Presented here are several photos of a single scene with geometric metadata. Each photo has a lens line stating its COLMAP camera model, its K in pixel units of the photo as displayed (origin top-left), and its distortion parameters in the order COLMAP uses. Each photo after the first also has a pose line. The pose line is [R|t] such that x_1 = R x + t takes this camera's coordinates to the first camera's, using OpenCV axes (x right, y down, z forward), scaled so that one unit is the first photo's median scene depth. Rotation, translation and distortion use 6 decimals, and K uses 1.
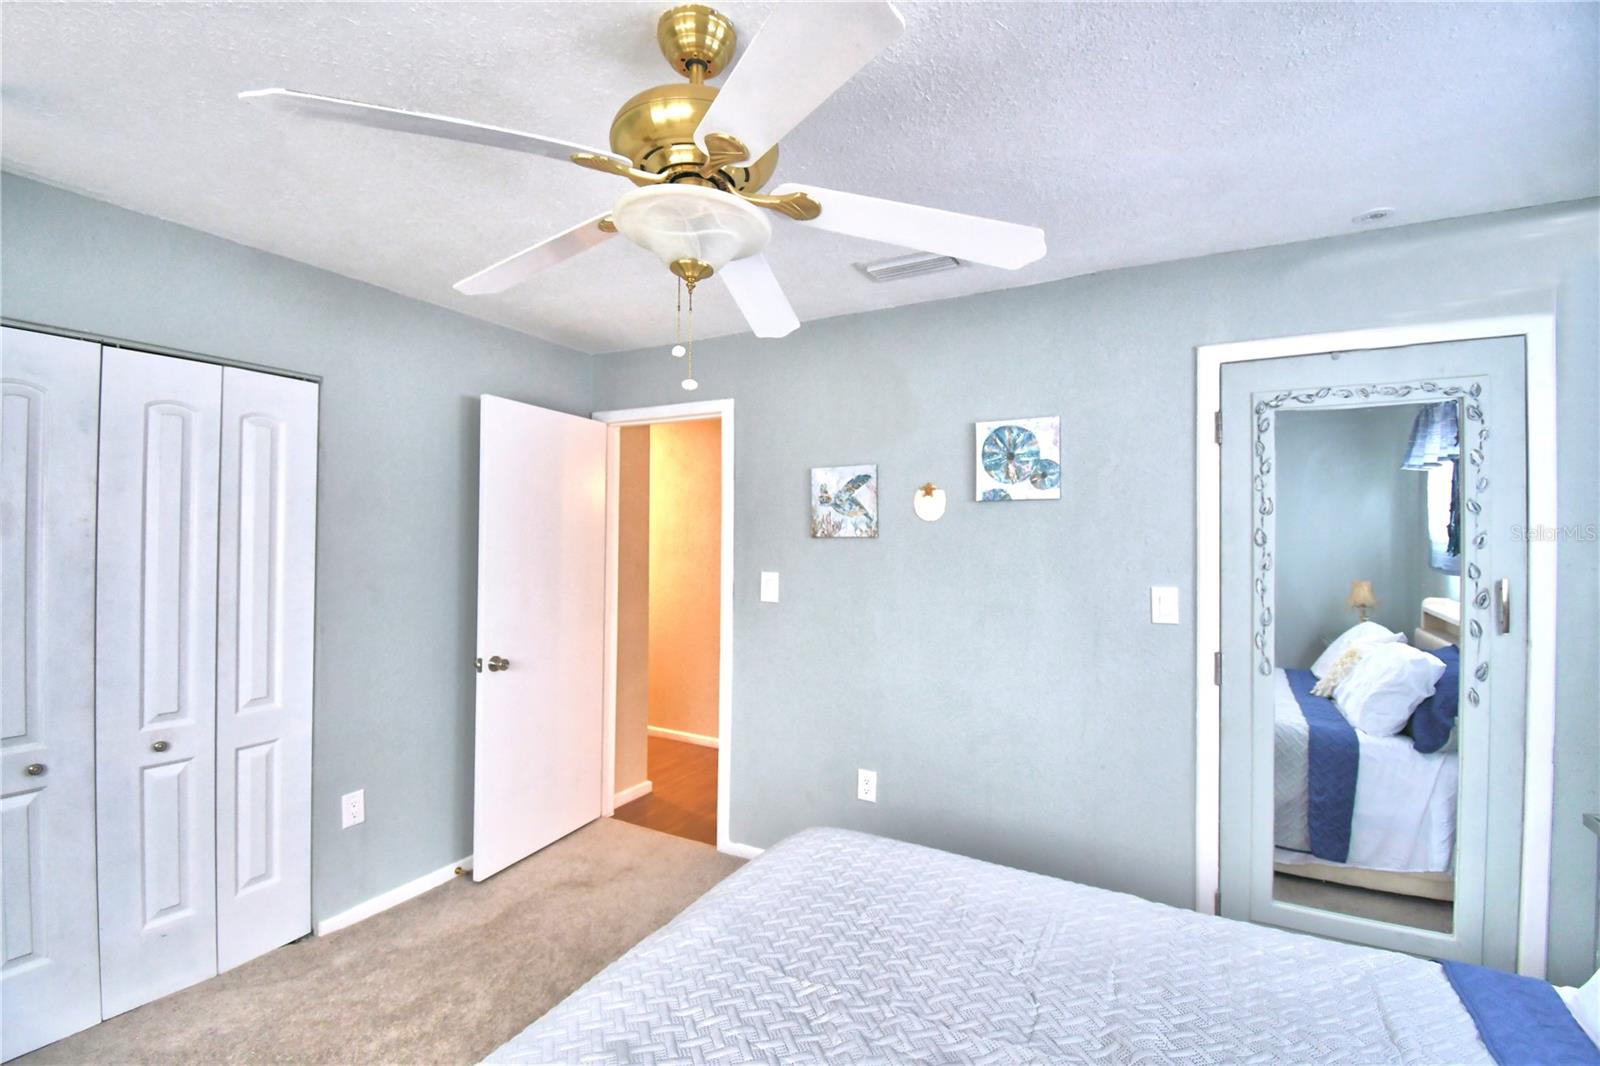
lens RADIAL K [[718.8, 0, 803.9], [0, 718.8, 534.8], [0, 0, 1]] dist [-0.000541, -0.004253]
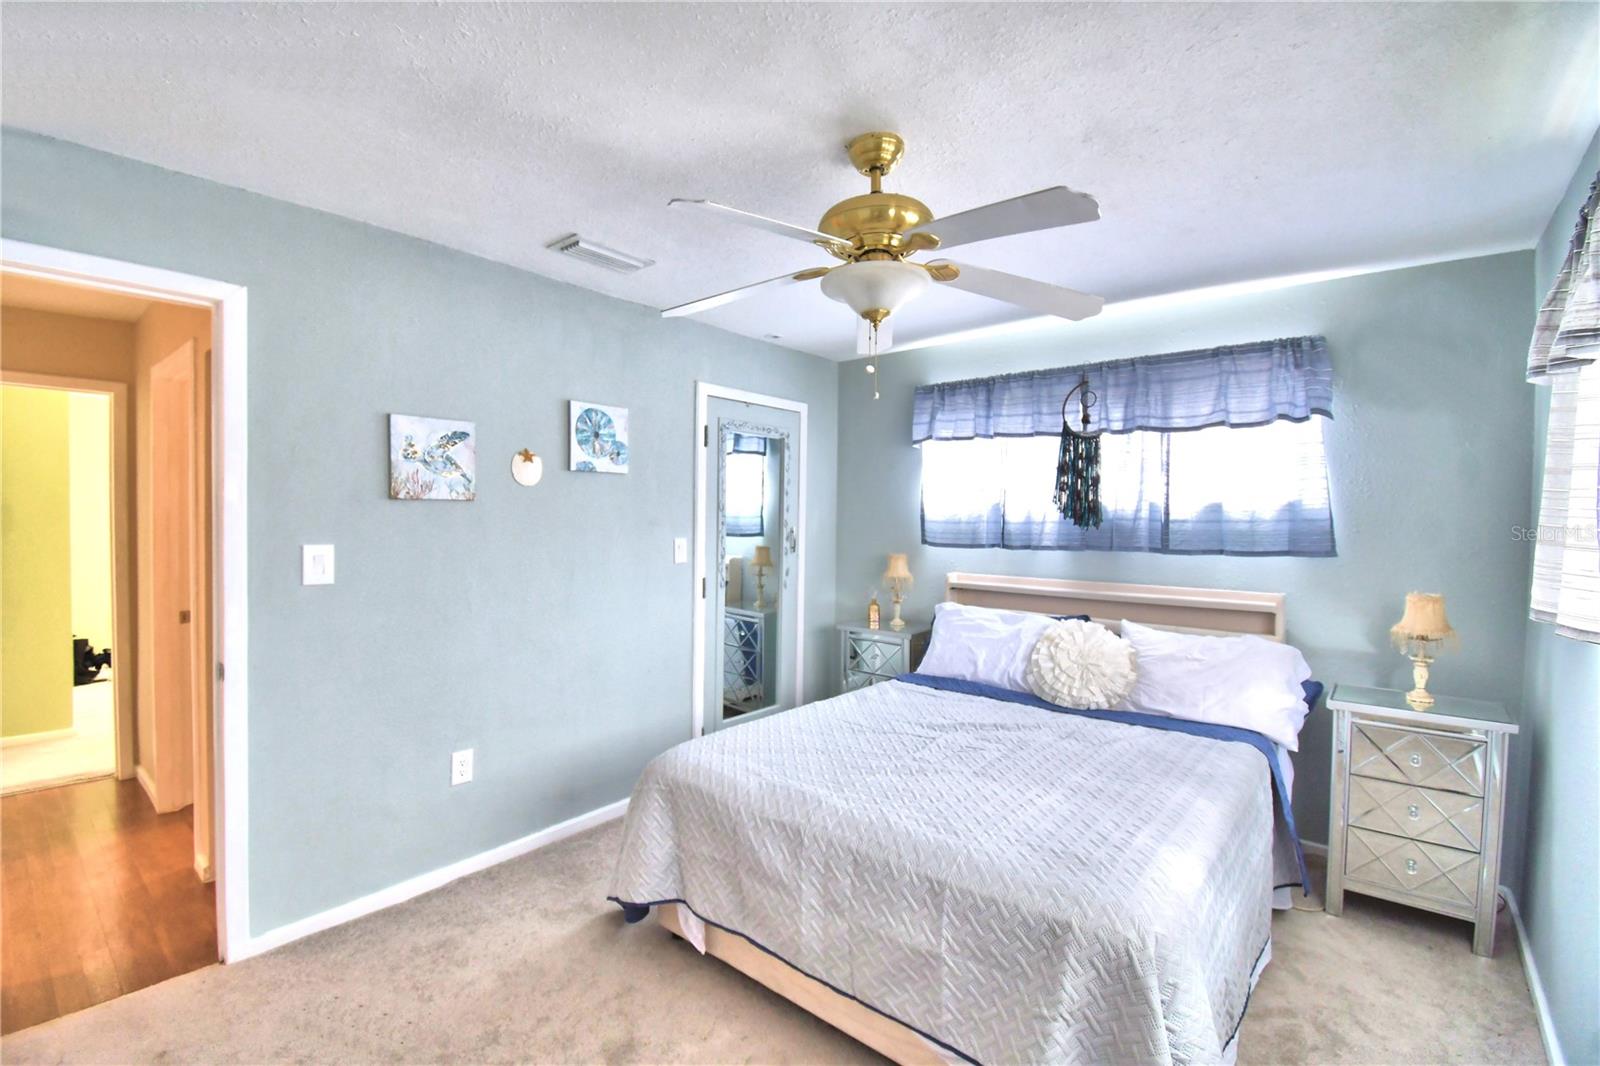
lens RADIAL K [[718.8, 0, 800.0], [0, 718.8, 538.8], [0, 0, 1]] dist [-0.000541, -0.004253]
pose [[0.168722, -0.032261, 0.985136, -0.822630], [-0.015673, 0.999250, 0.035408, 0.014681], [-0.985539, -0.021414, 0.168089, 0.461471]]
